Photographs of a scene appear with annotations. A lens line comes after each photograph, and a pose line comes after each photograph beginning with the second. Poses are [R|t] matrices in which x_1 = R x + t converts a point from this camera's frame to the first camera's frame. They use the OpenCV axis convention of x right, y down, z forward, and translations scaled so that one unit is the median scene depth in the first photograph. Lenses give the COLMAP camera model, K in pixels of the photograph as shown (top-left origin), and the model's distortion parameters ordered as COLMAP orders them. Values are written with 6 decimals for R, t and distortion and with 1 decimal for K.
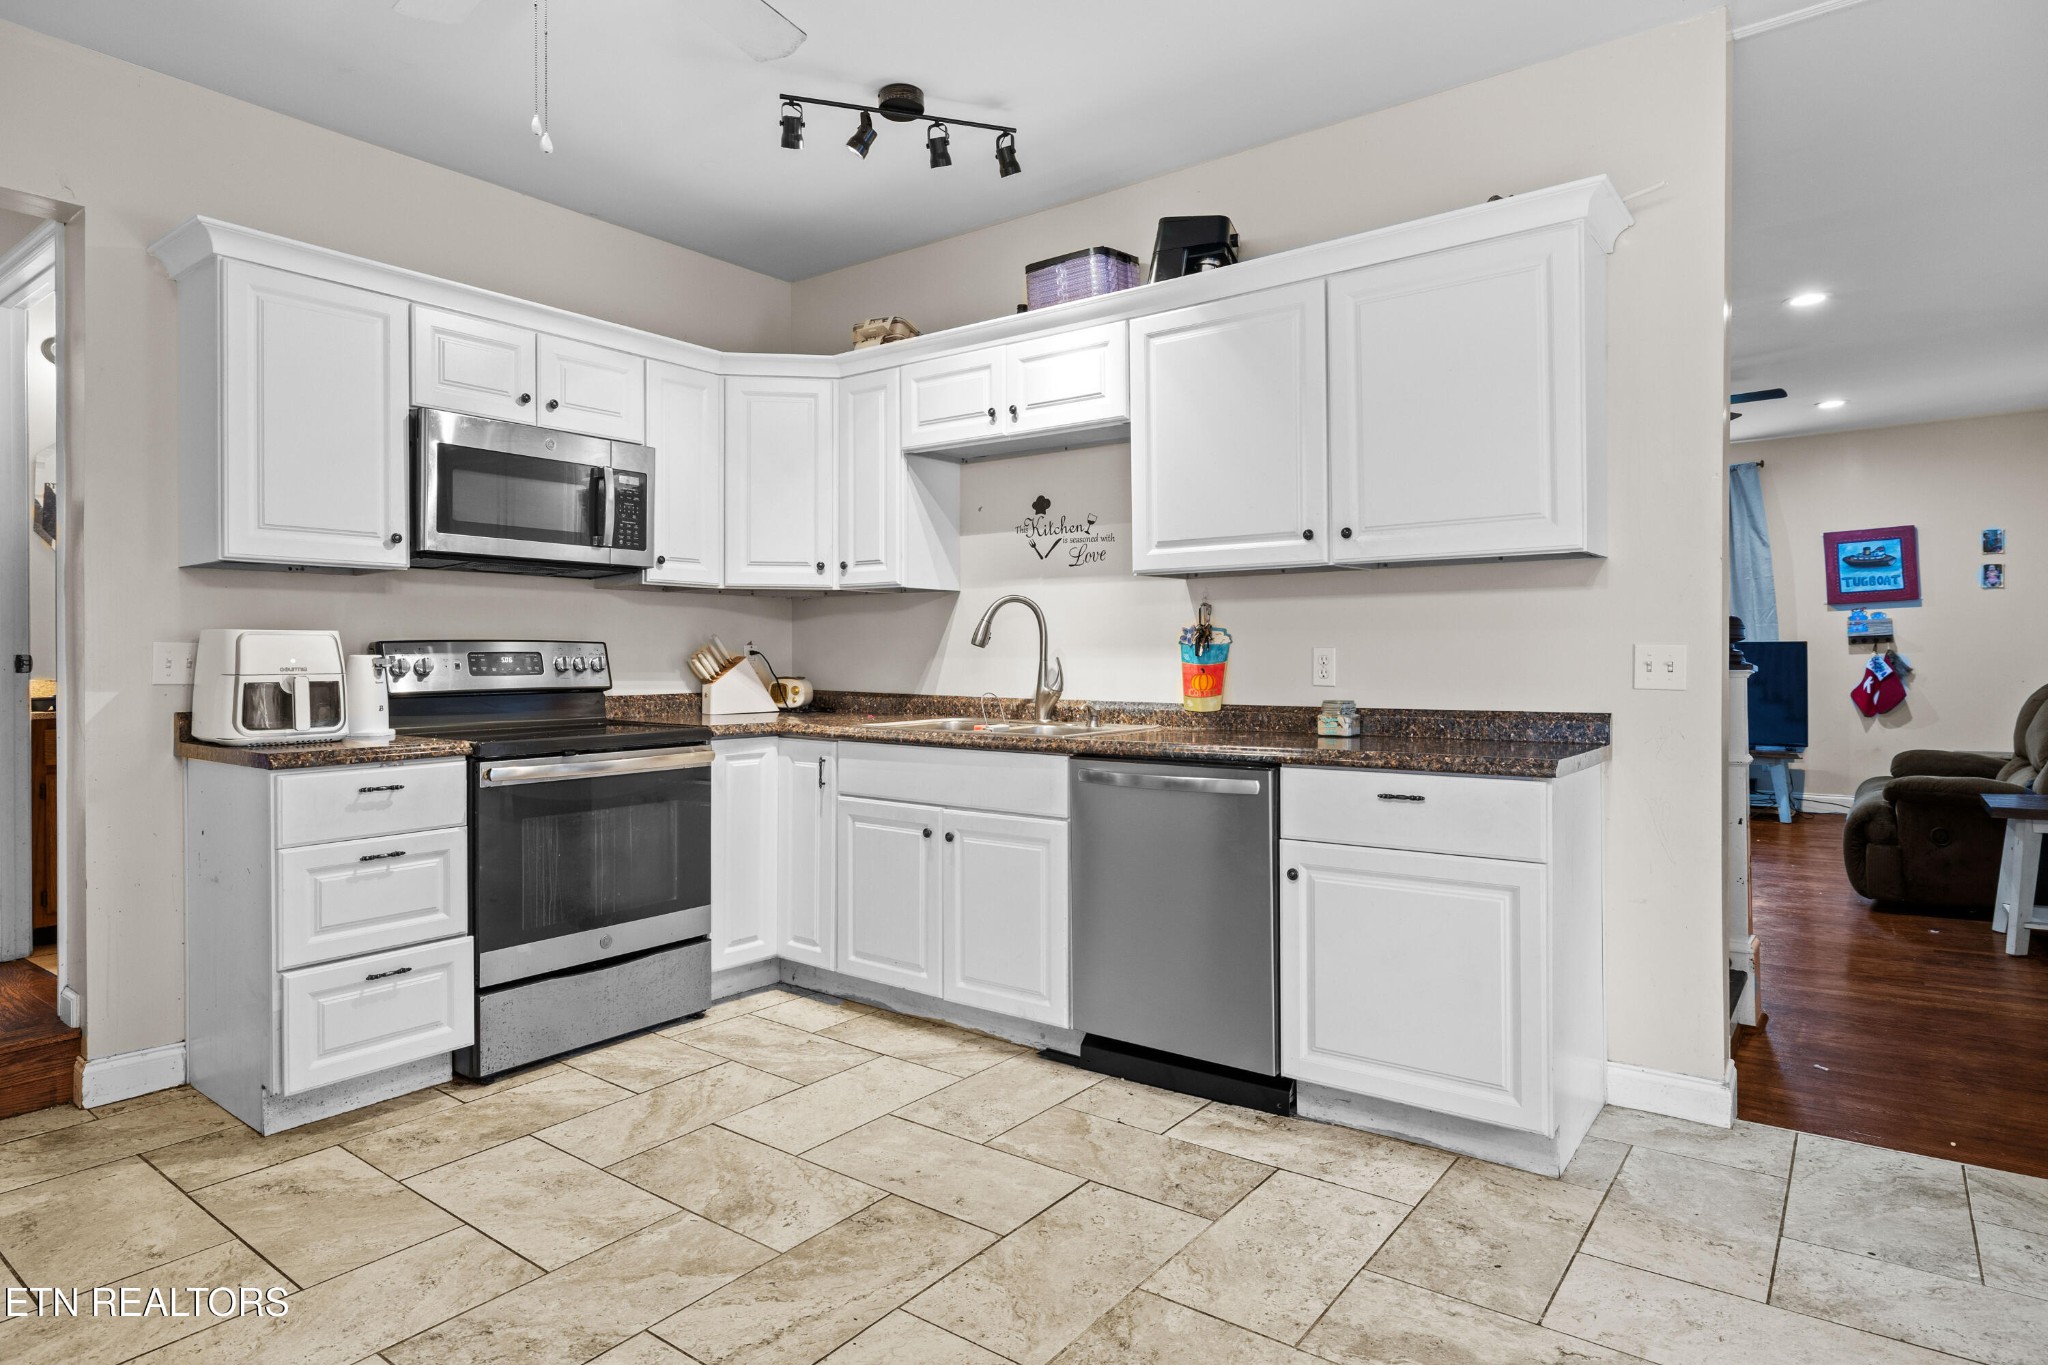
lens RADIAL K [[1125.4, 0, 1024.0], [0, 1125.4, 662.3], [0, 0, 1]] dist [-0.000431, -0.000632]
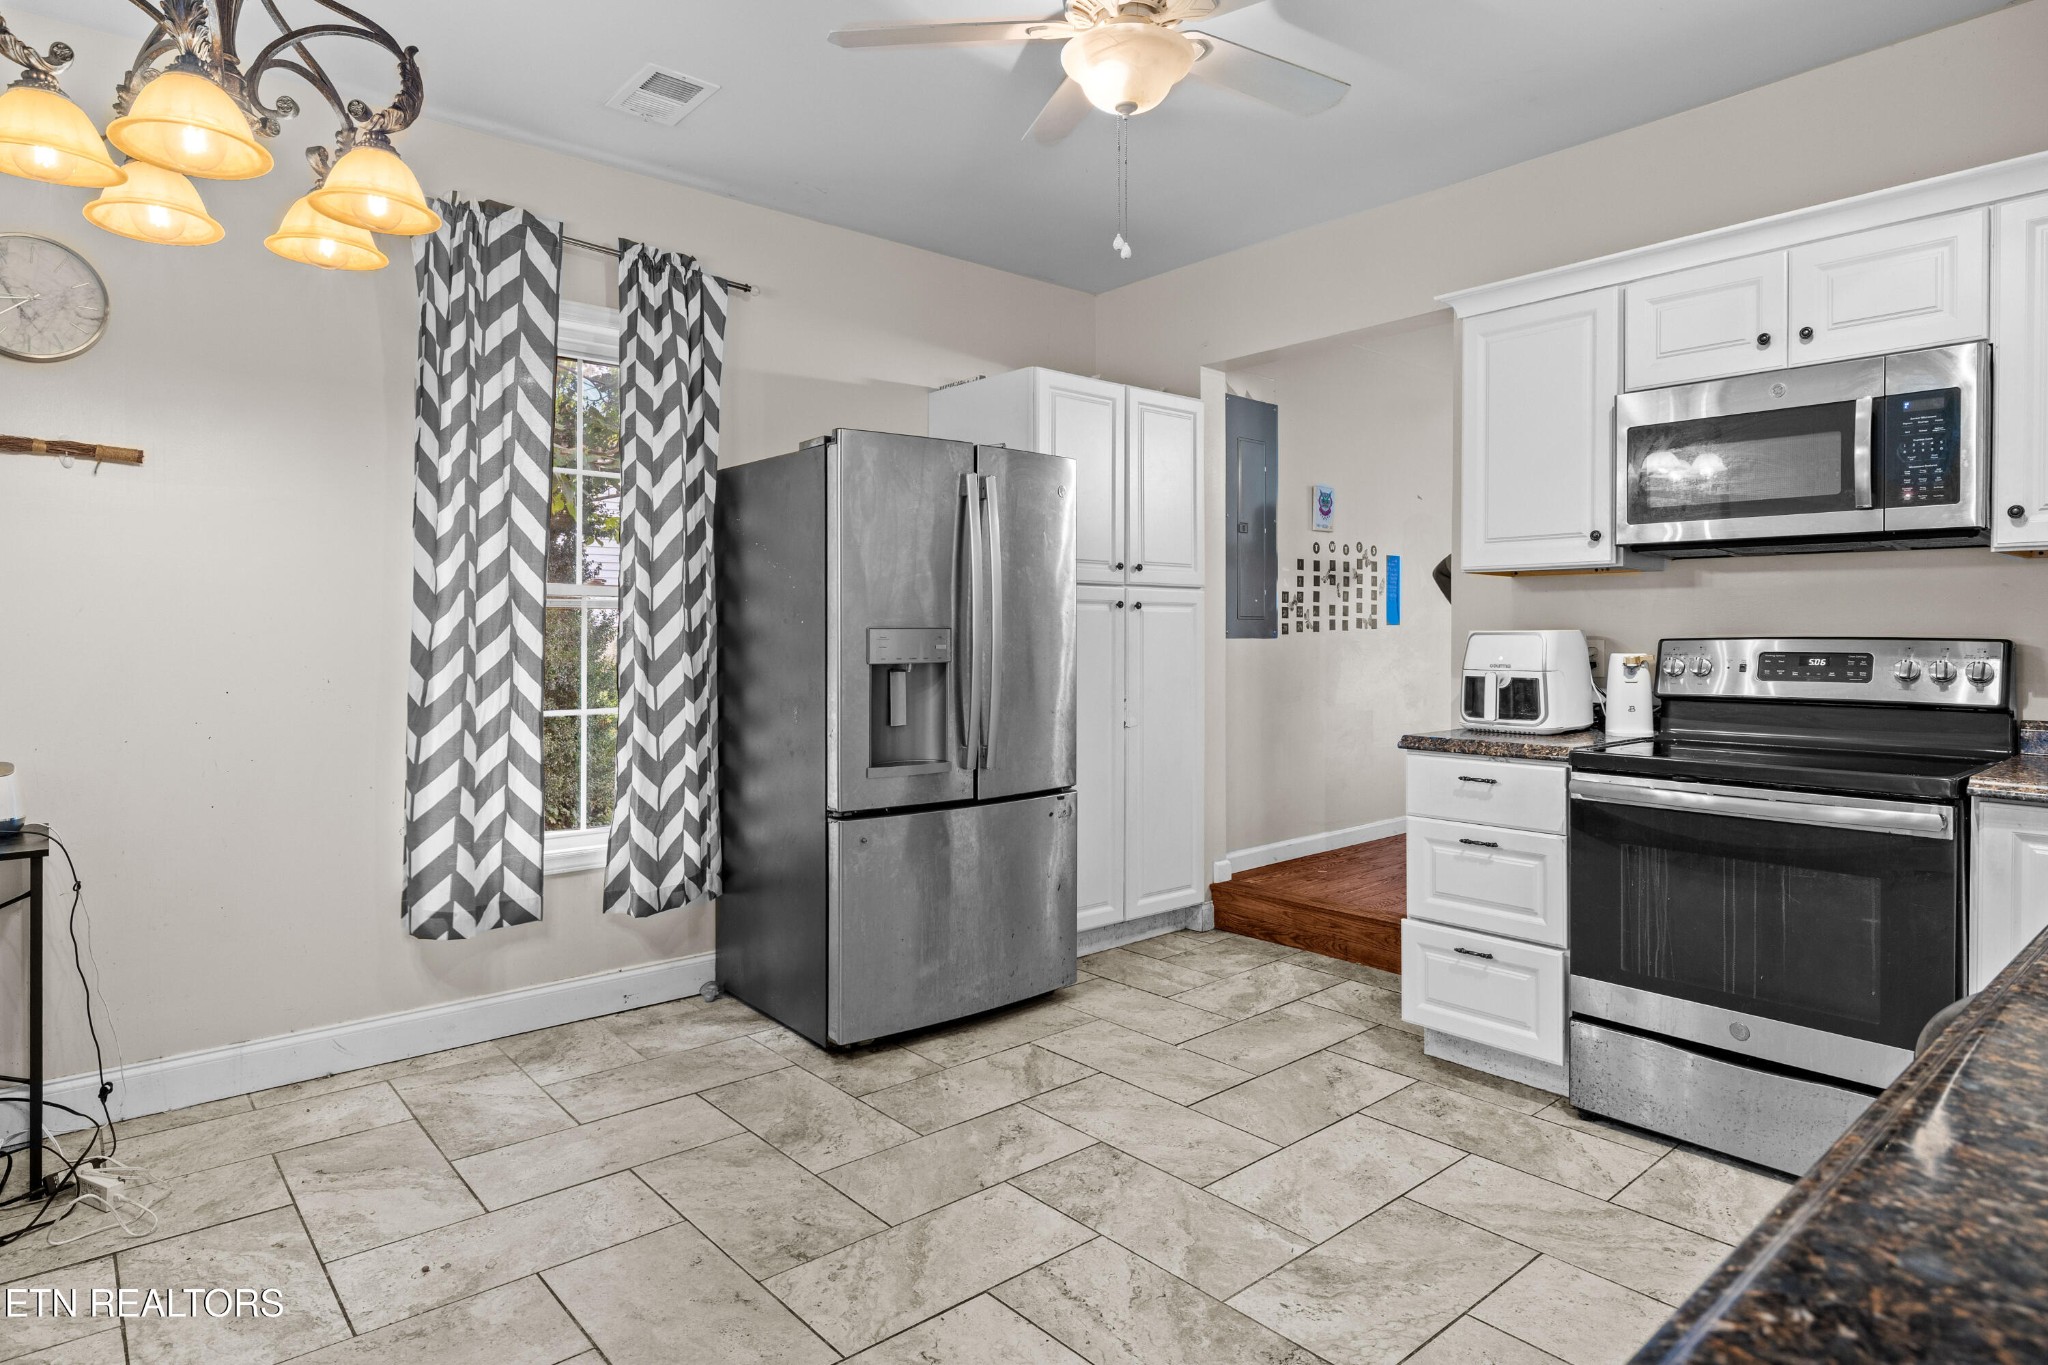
lens RADIAL K [[1149.3, 0, 1020.3], [0, 1149.3, 642.5], [0, 0, 1]] dist [0.000610, 0.000020]
pose [[-0.211543, 0.013391, -0.977277, 0.594918], [-0.004510, 0.999882, 0.014677, -0.033153], [0.977358, 0.007512, -0.211457, 0.811930]]
